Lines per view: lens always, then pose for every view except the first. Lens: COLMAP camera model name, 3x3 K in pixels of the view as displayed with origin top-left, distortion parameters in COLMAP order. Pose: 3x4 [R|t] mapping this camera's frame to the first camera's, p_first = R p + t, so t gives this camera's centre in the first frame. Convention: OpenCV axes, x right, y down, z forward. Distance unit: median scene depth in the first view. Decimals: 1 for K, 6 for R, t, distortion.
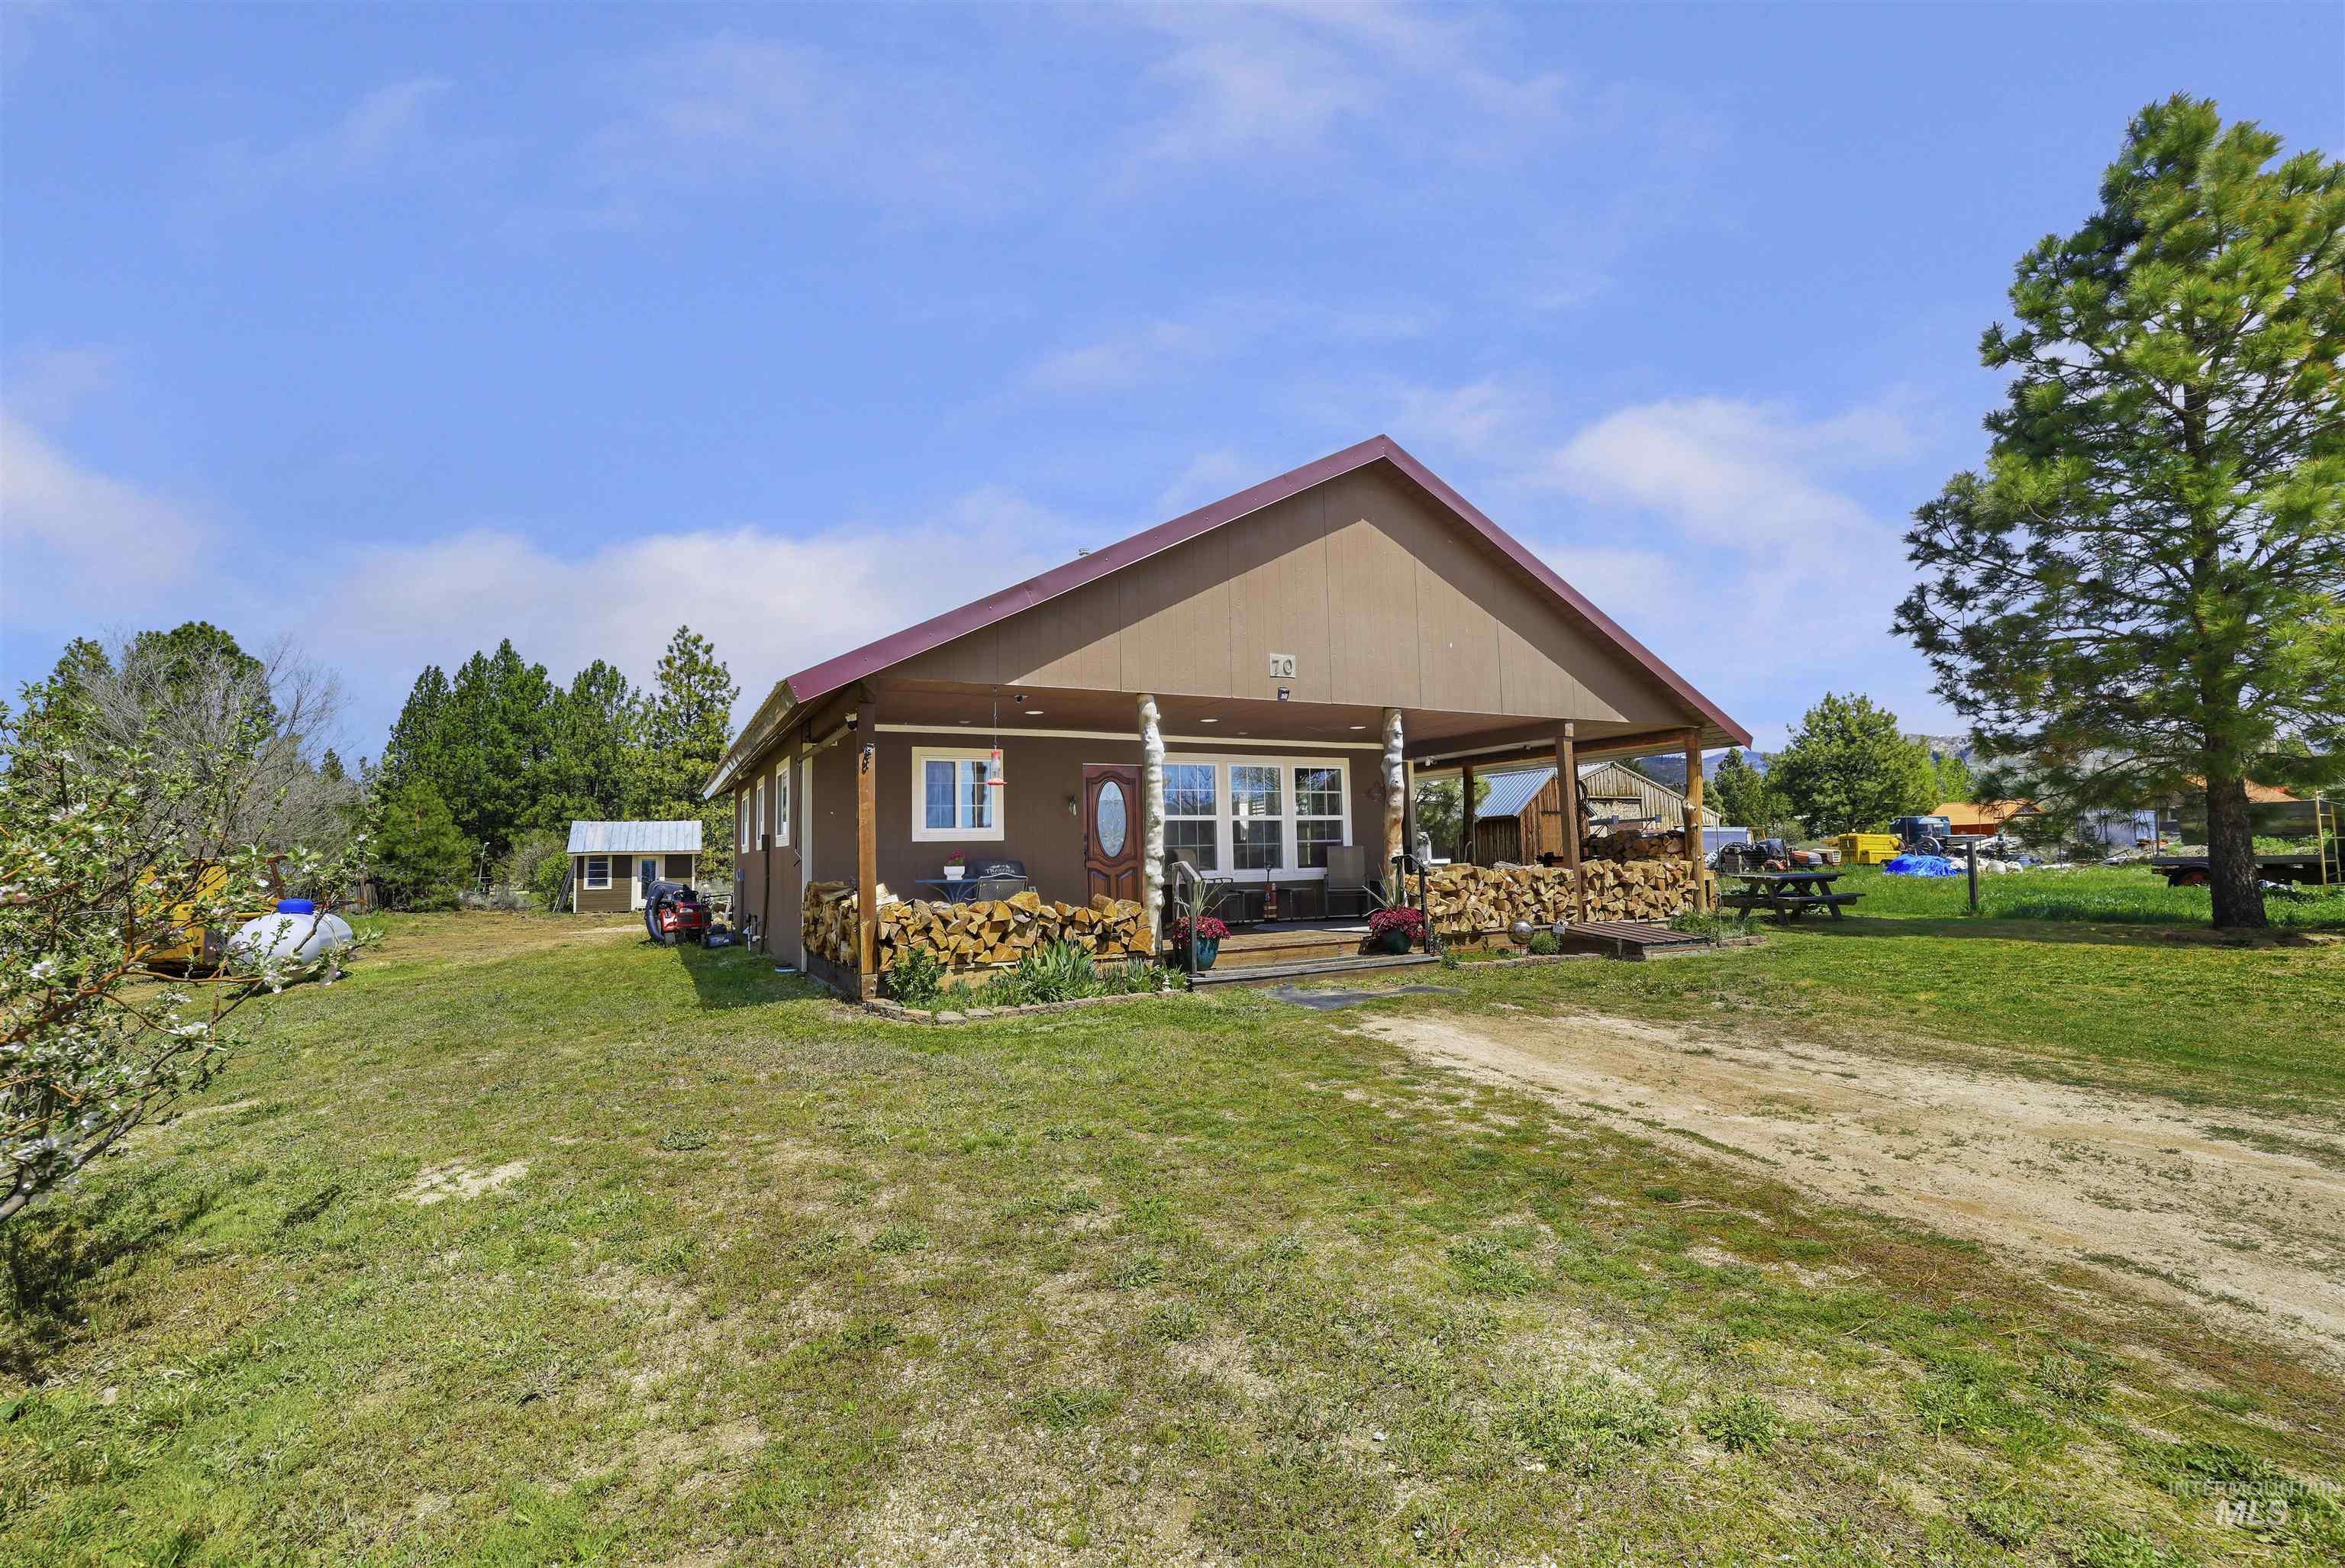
lens RADIAL K [[1012.2, 0, 1134.7], [0, 1012.2, 791.8], [0, 0, 1]] dist [-0.059088, 0.016639]
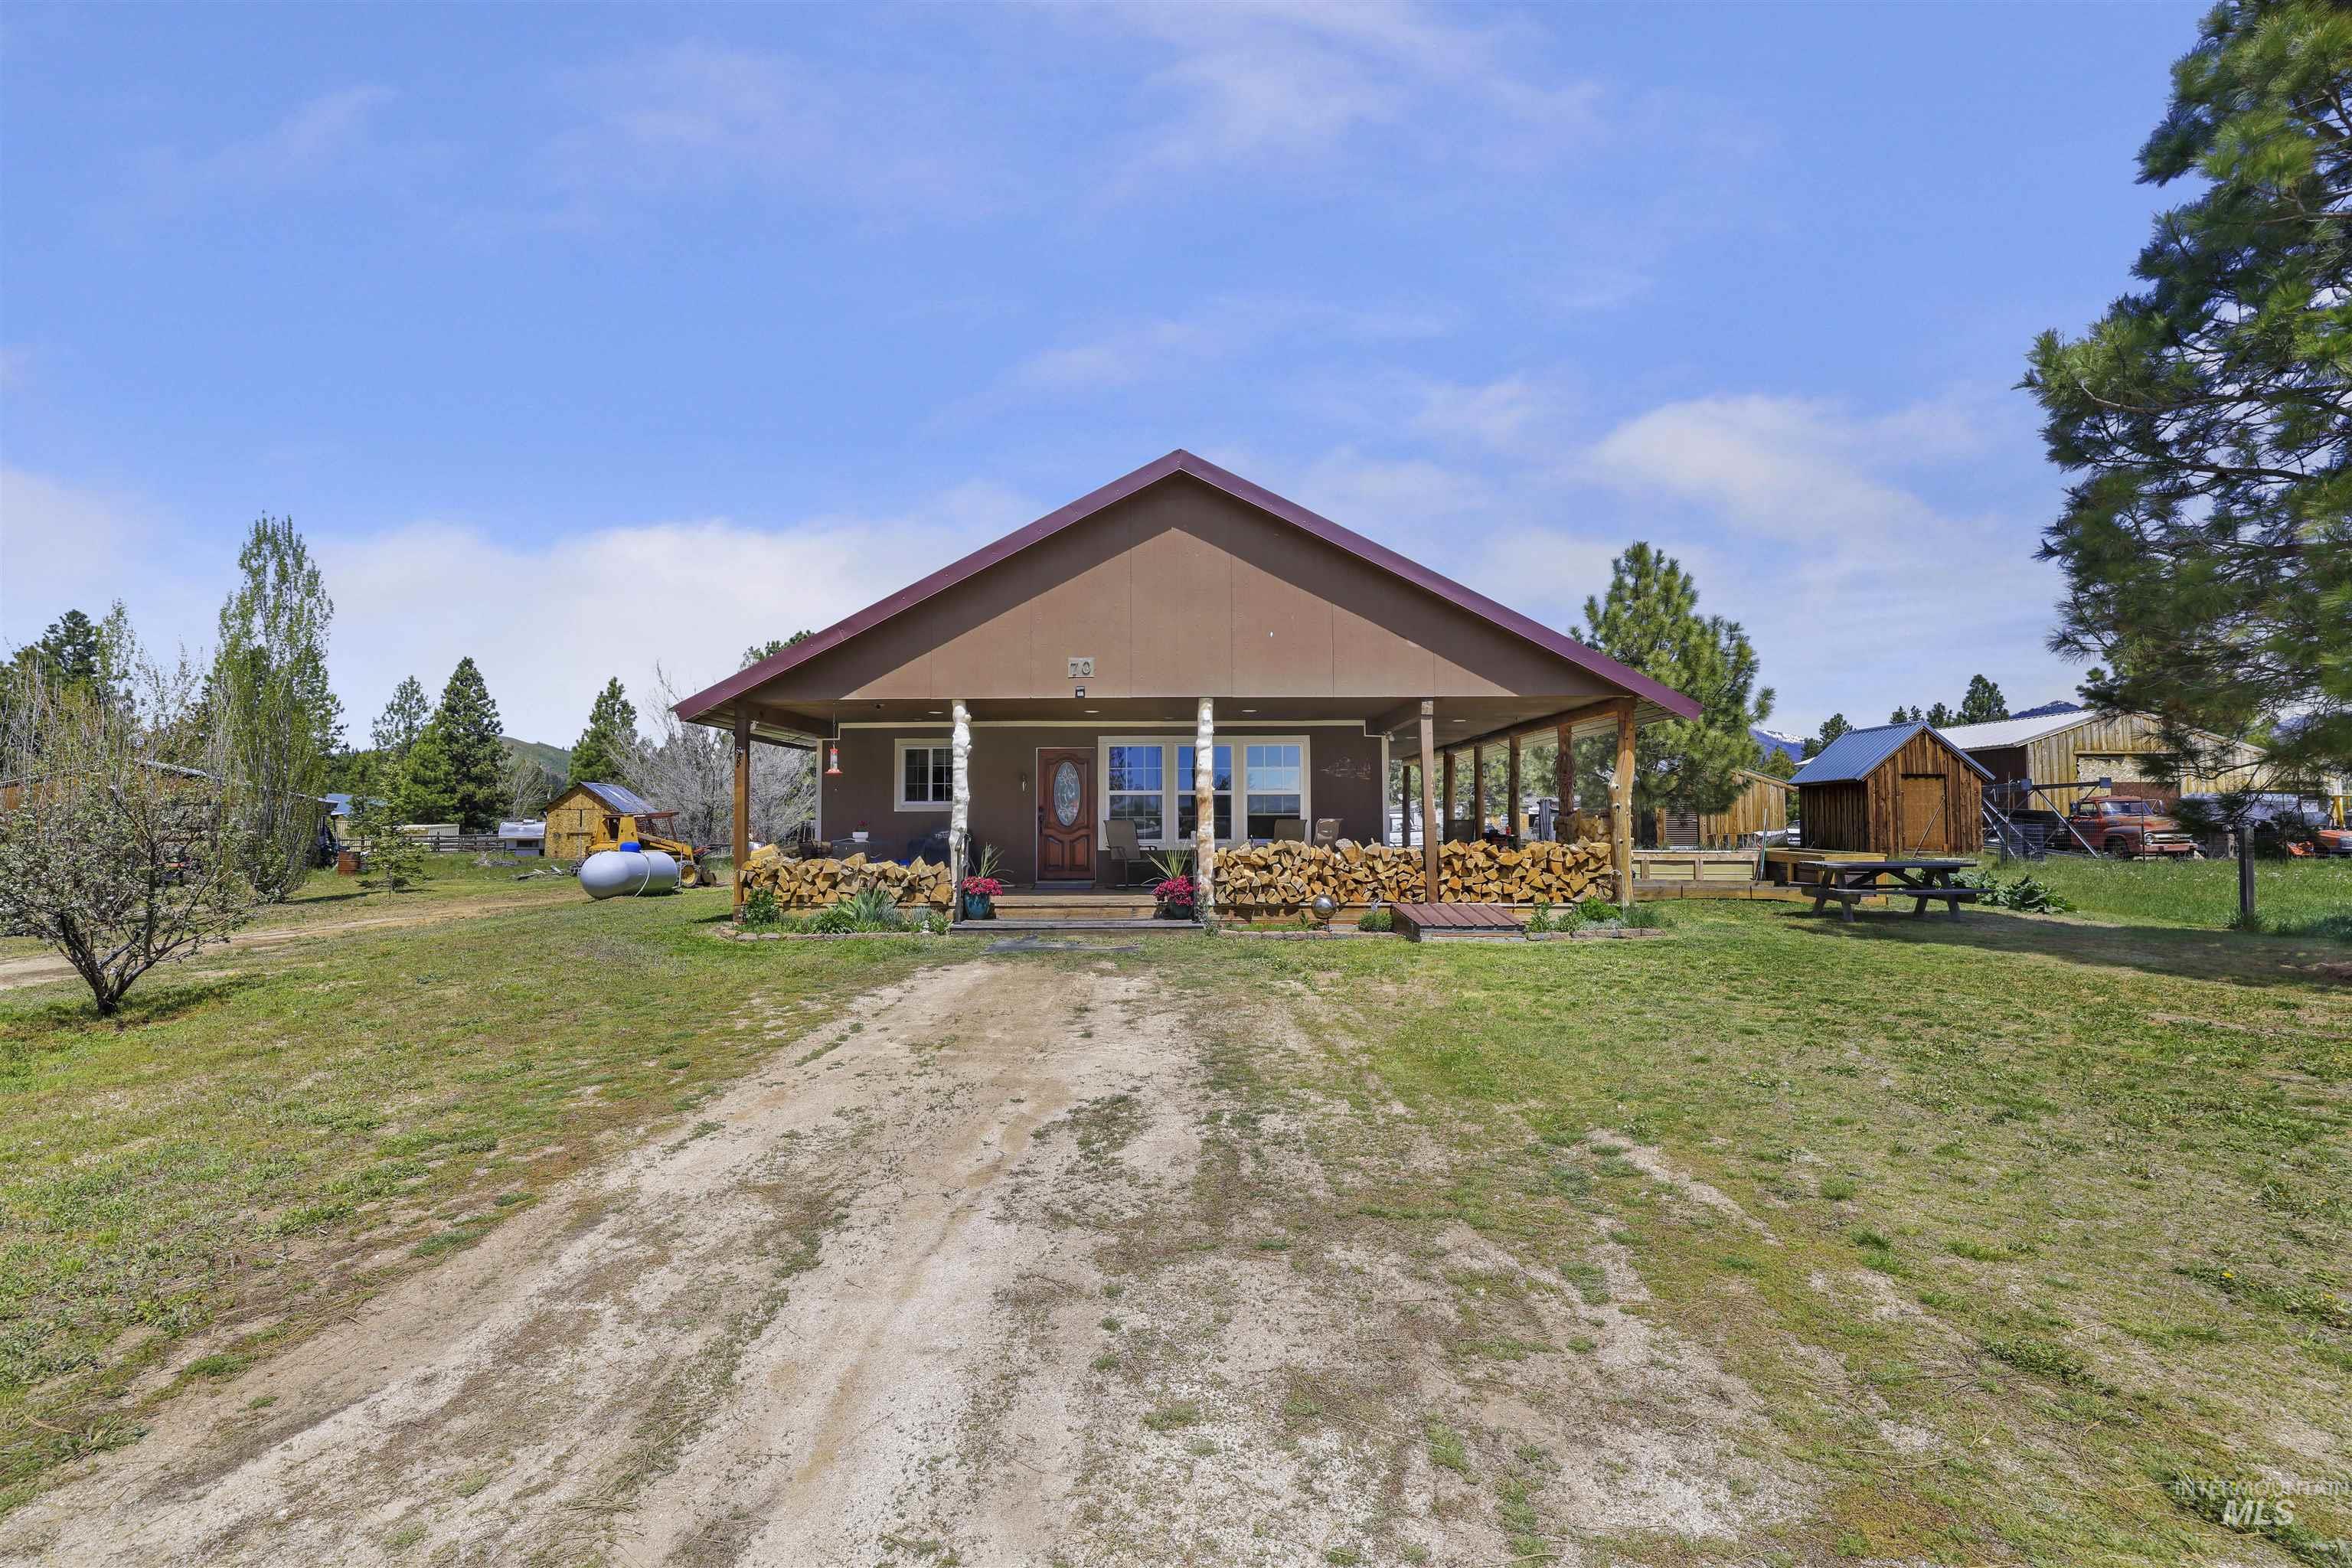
lens RADIAL K [[1030.5, 0, 1174.2], [0, 1030.5, 770.5], [0, 0, 1]] dist [-0.036774, 0.011025]
pose [[0.897073, -0.002835, -0.441874, 0.581527], [0.013424, 0.999693, 0.020839, -0.021738], [0.441679, -0.024626, 0.896835, -0.020968]]
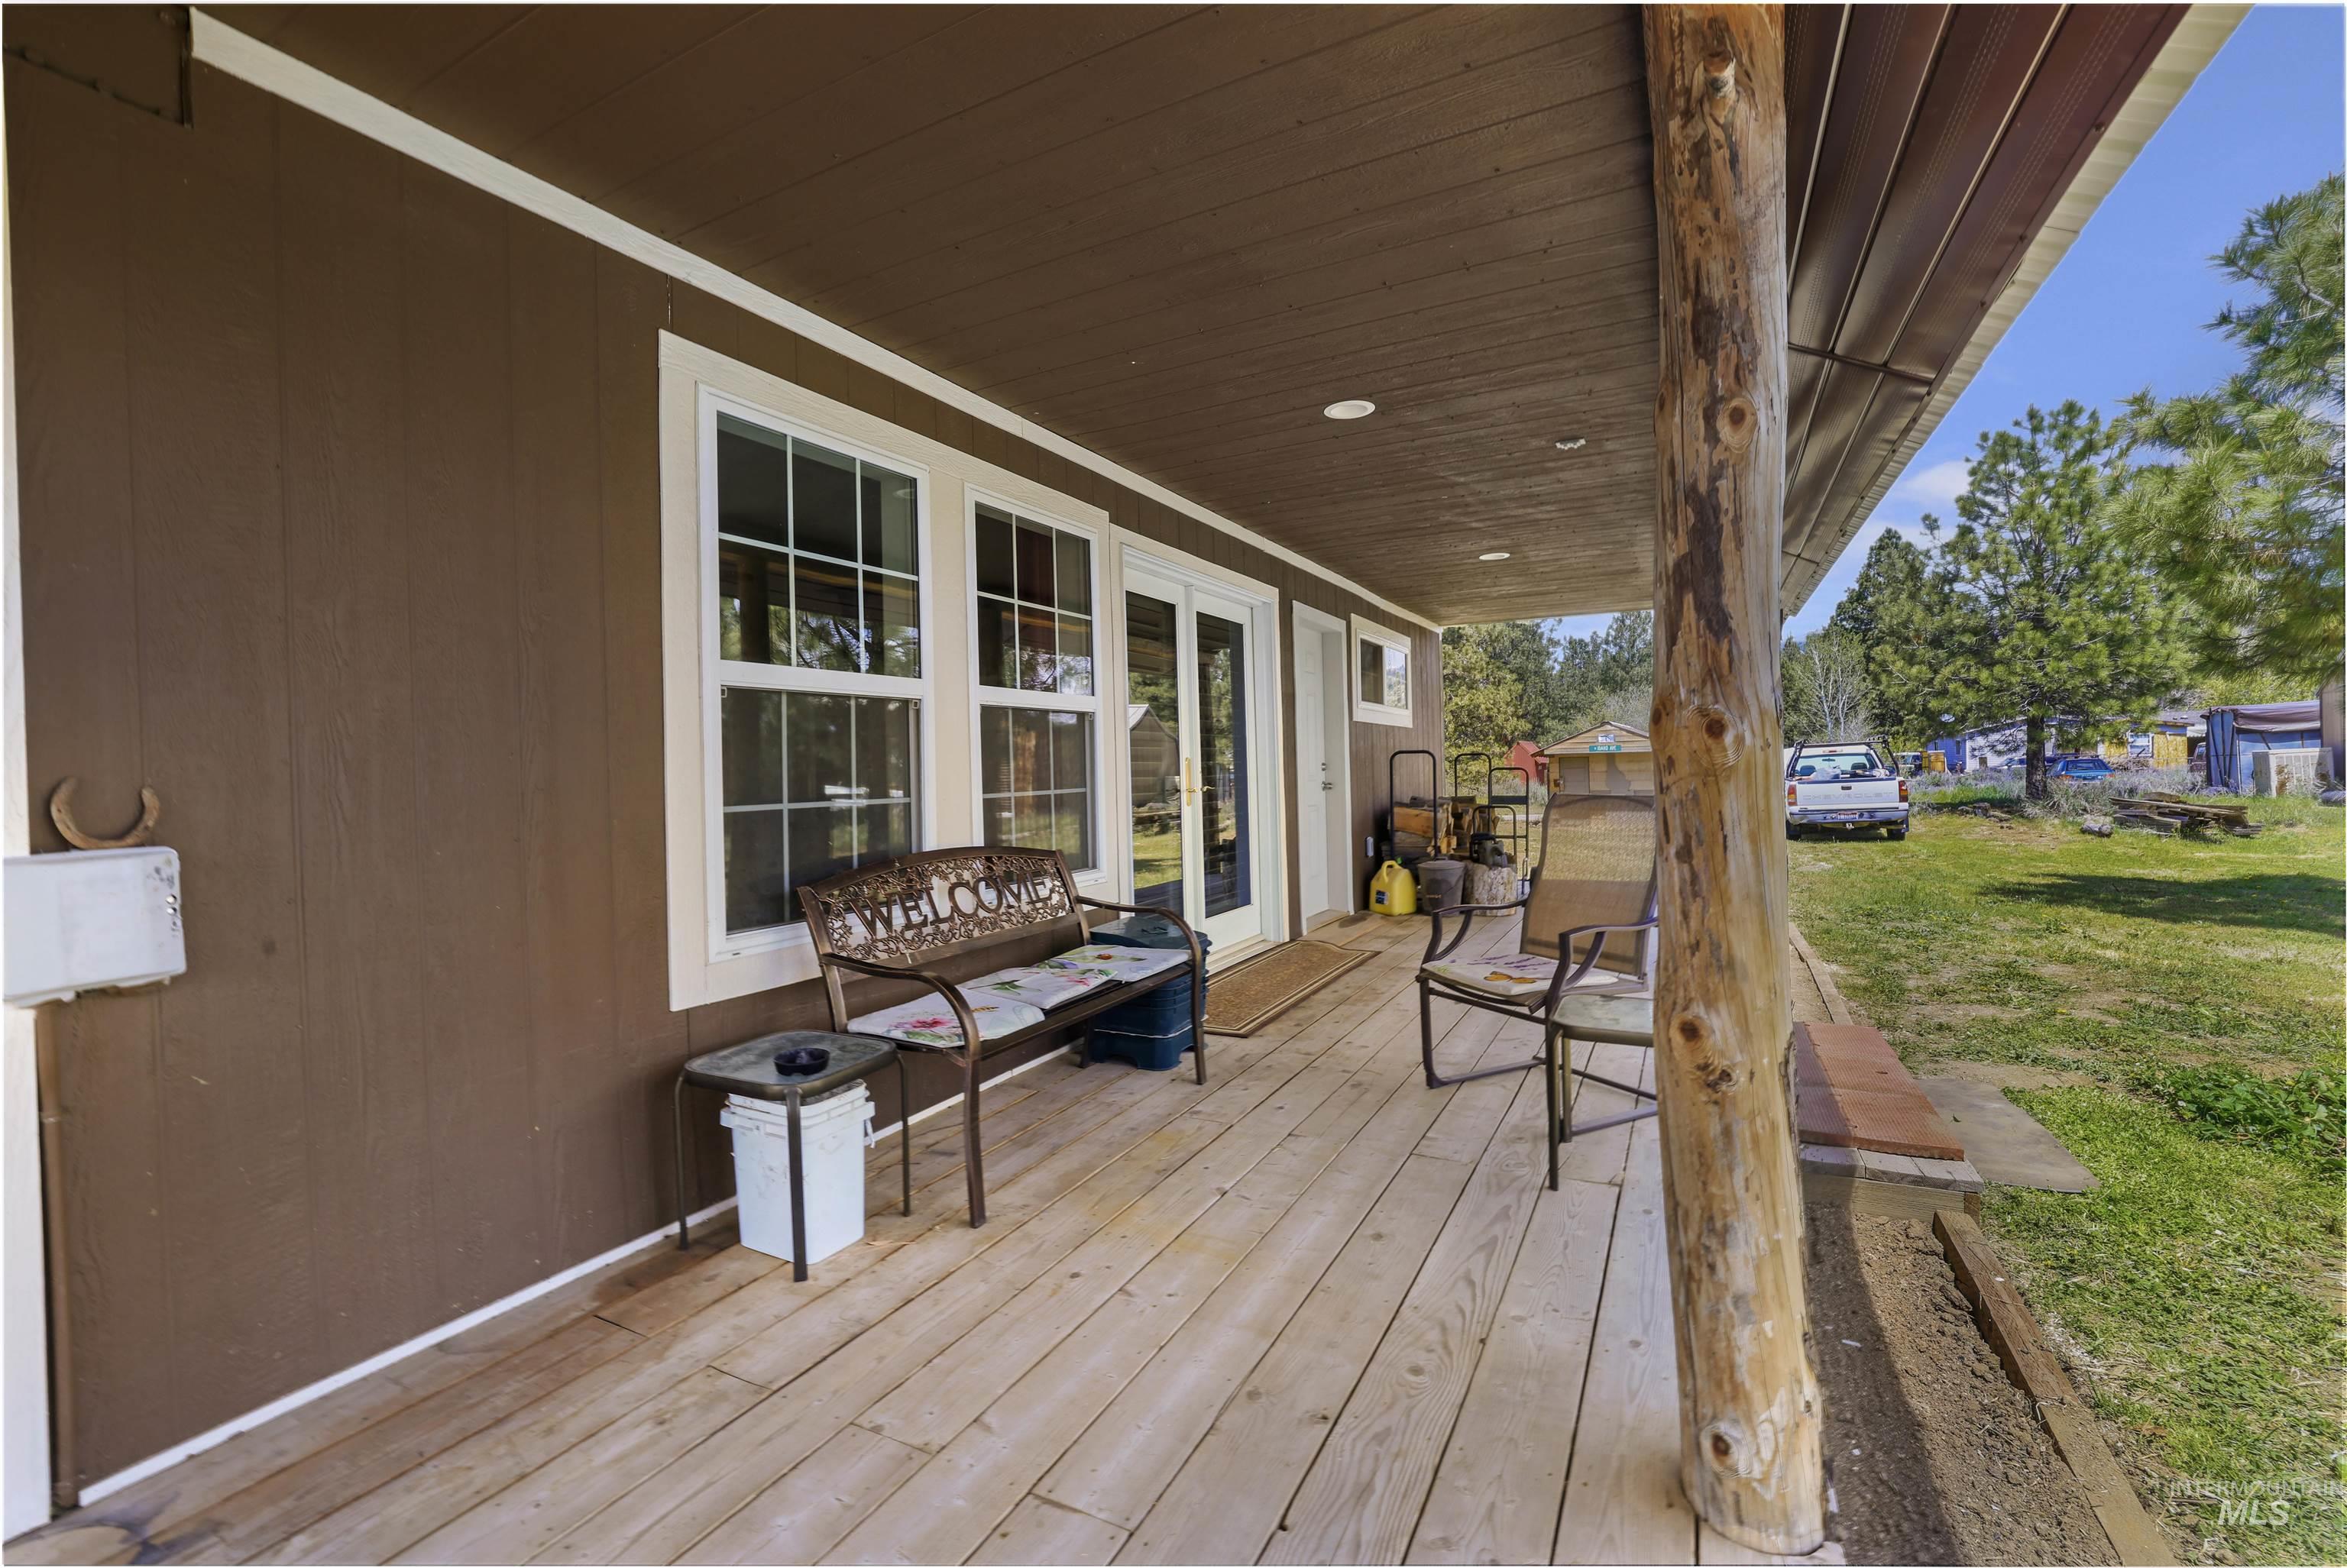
lens RADIAL K [[1004.1, 0, 1170.5], [0, 1004.1, 766.2], [0, 0, 1]] dist [-0.010828, 0.000842]
pose [[0.603259, 0.004095, -0.797535, 0.454812], [0.066381, 0.996259, 0.055326, 0.048246], [0.794778, -0.086317, 0.600731, 1.127712]]
